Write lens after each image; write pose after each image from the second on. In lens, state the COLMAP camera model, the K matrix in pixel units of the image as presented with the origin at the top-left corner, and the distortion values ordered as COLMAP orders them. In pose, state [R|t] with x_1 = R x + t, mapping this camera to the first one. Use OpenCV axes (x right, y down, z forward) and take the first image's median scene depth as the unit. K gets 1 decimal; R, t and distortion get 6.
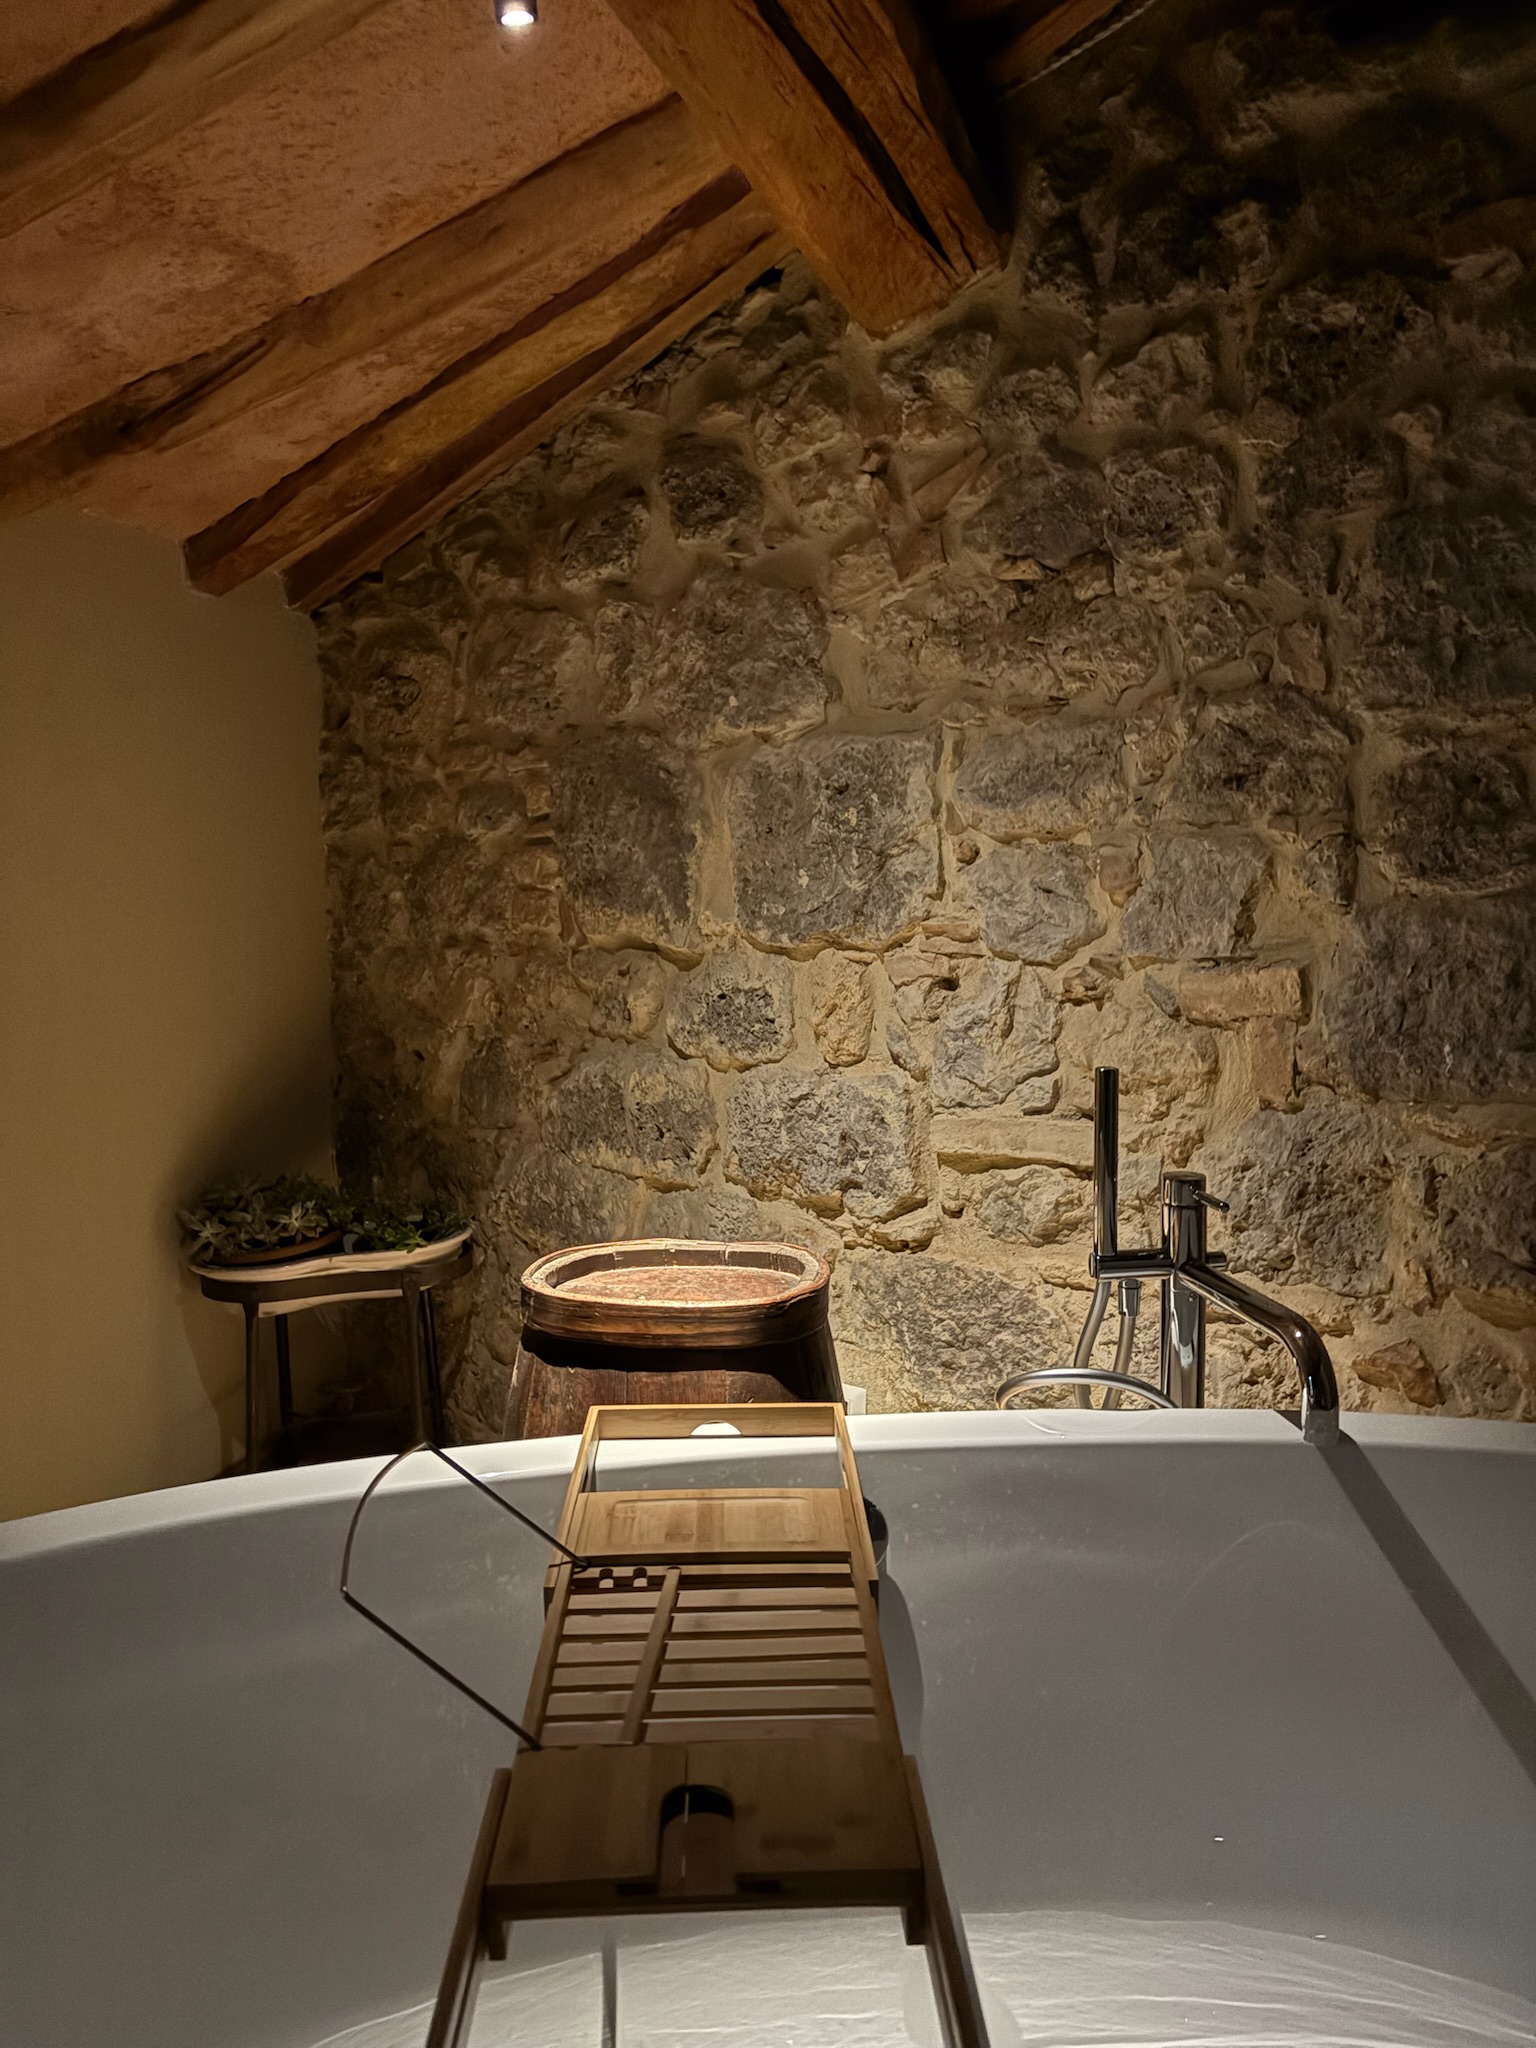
lens RADIAL K [[1553.9, 0, 773.5], [0, 1553.9, 1035.7], [0, 0, 1]] dist [0.043038, -0.046453]
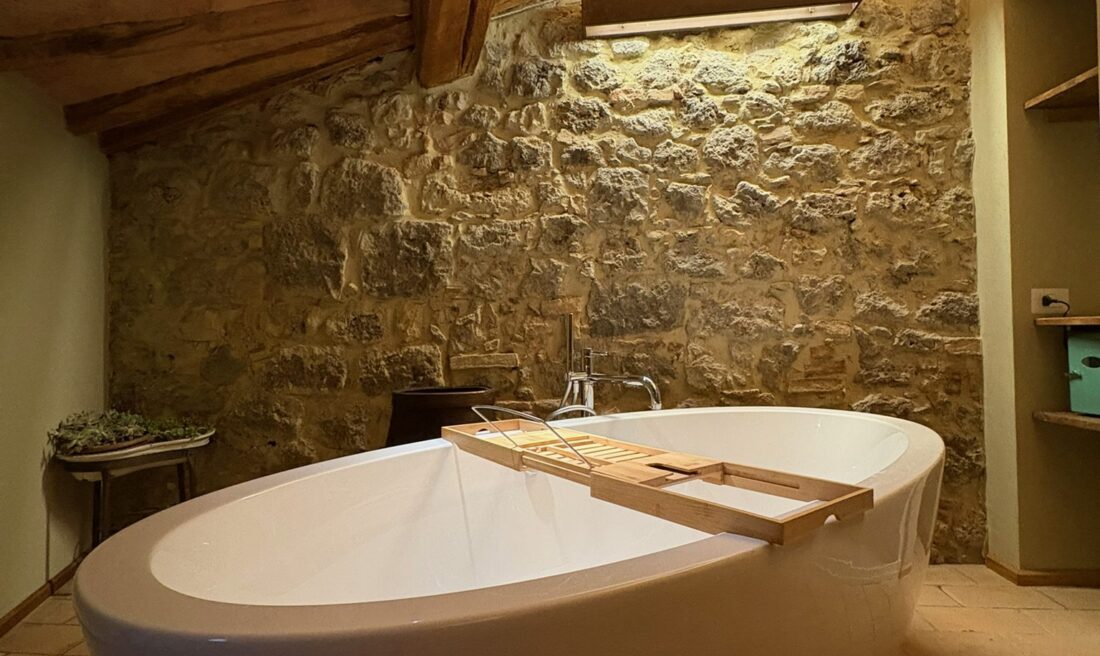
lens RADIAL K [[581.9, 0, 549.5], [0, 581.9, 328.1], [0, 0, 1]] dist [-0.005261, 0.000774]
pose [[0.824476, 0.012608, 0.565756, -0.350060], [0.059461, 0.992287, -0.108766, 0.127524], [-0.562764, 0.123315, 0.817368, 0.046055]]
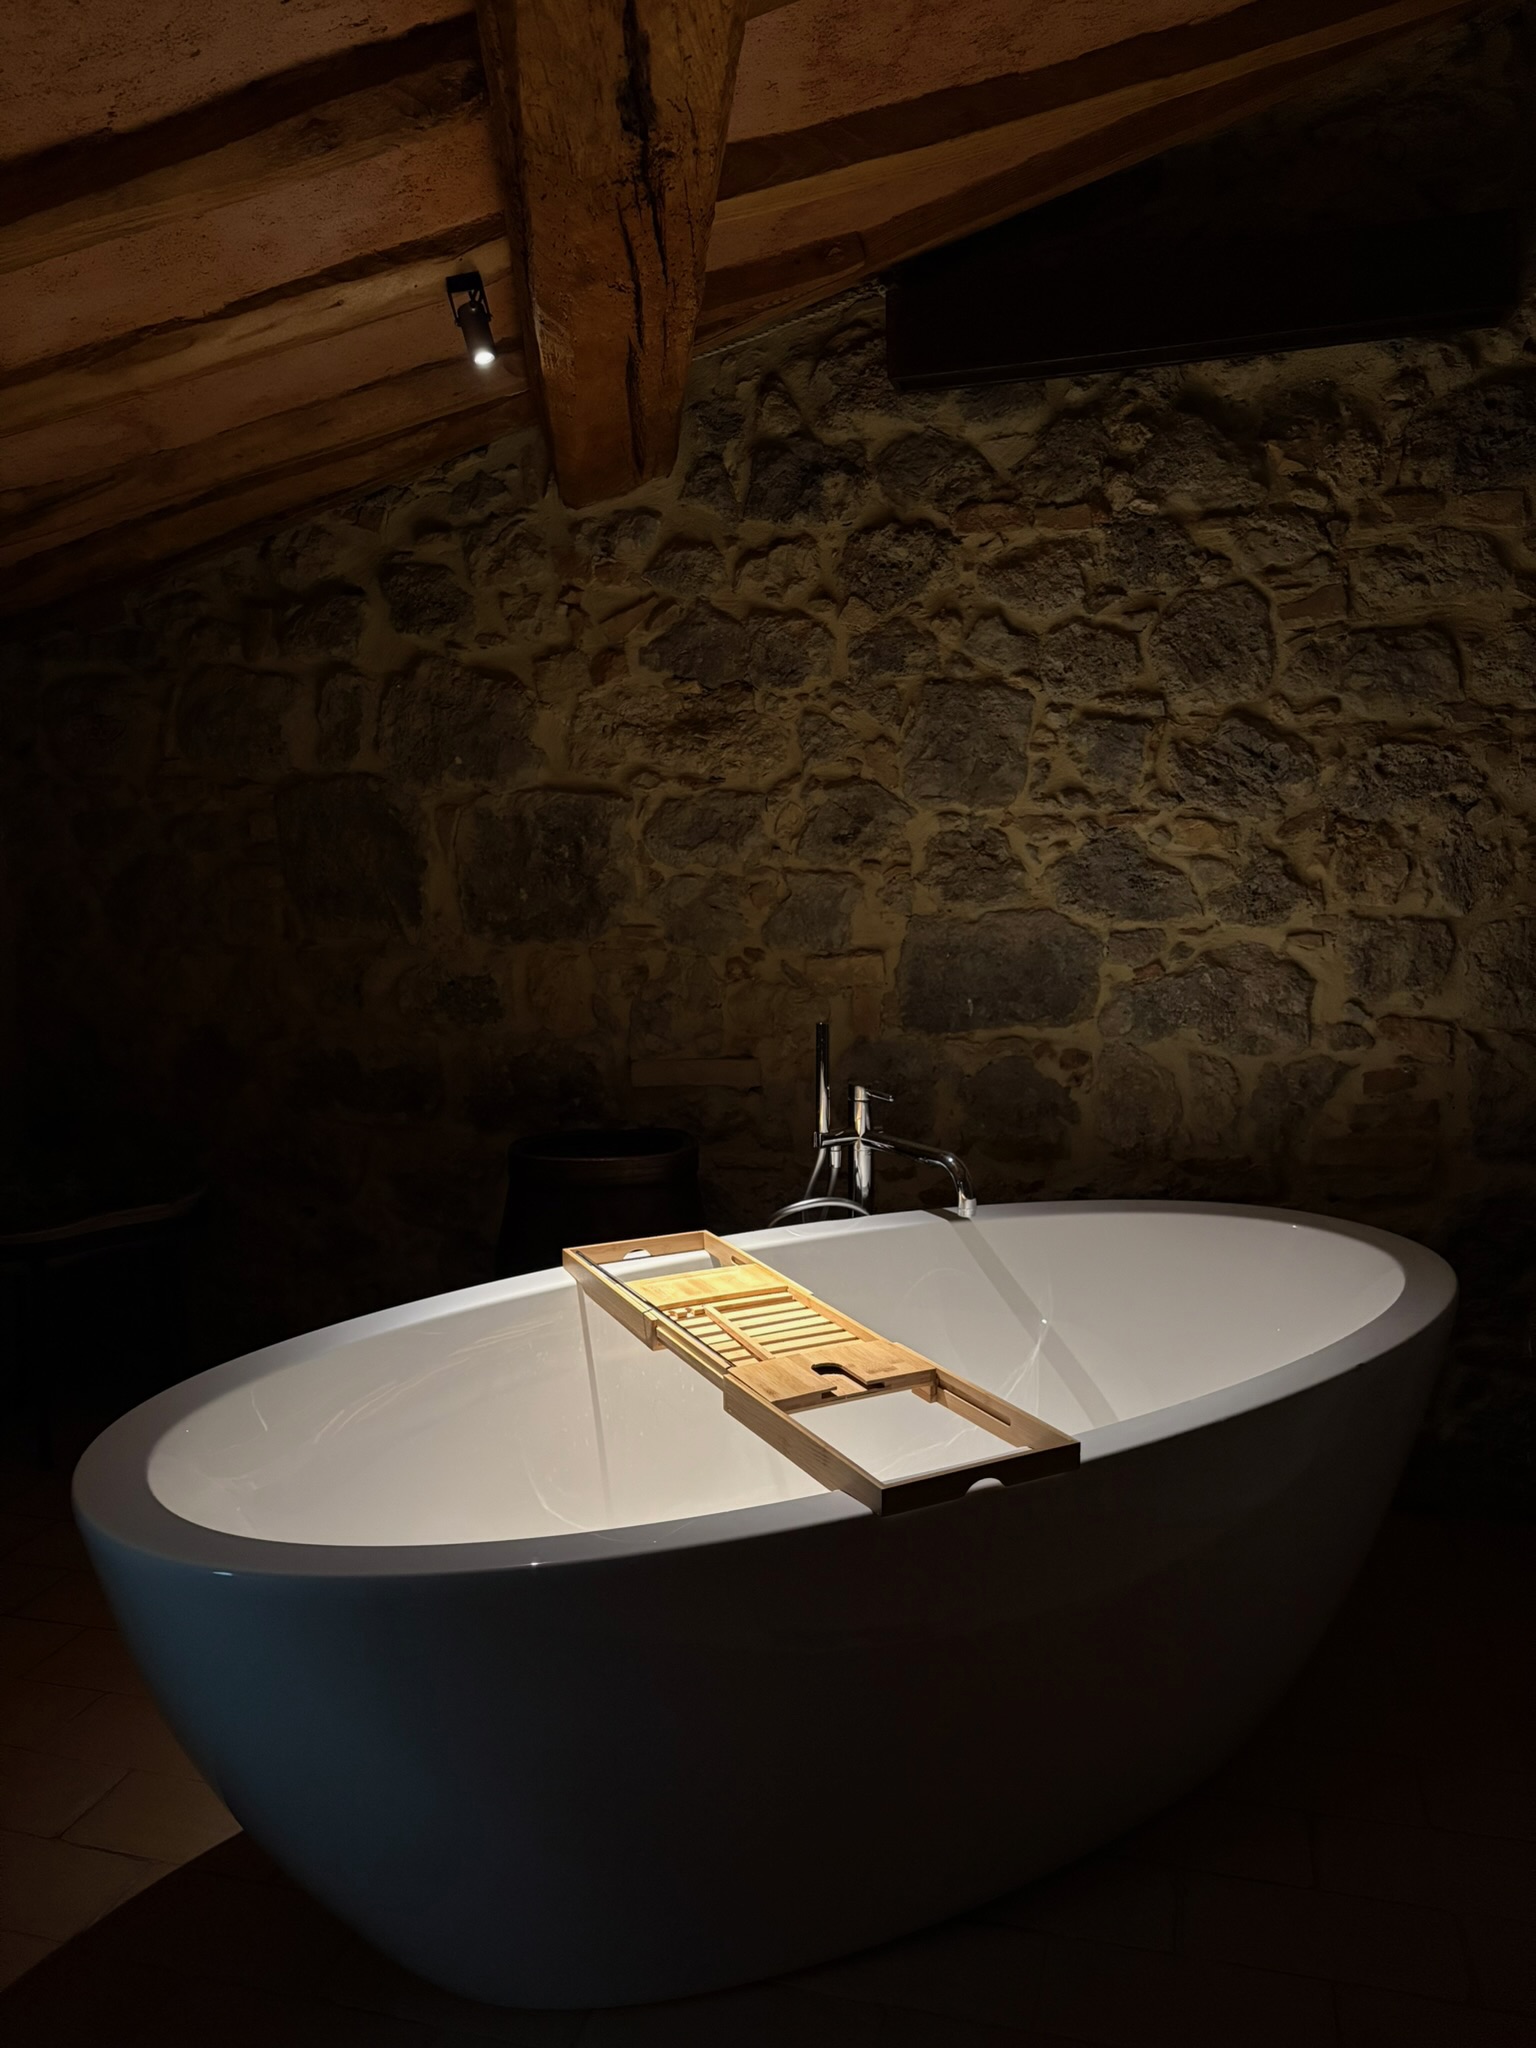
lens RADIAL K [[1553.9, 0, 765.5], [0, 1553.9, 1036.0], [0, 0, 1]] dist [0.043038, -0.046453]
pose [[0.911741, -0.050518, 0.407648, -0.373427], [0.038691, 0.998558, 0.037212, -0.021758], [-0.408940, -0.018156, 0.912380, -0.357176]]
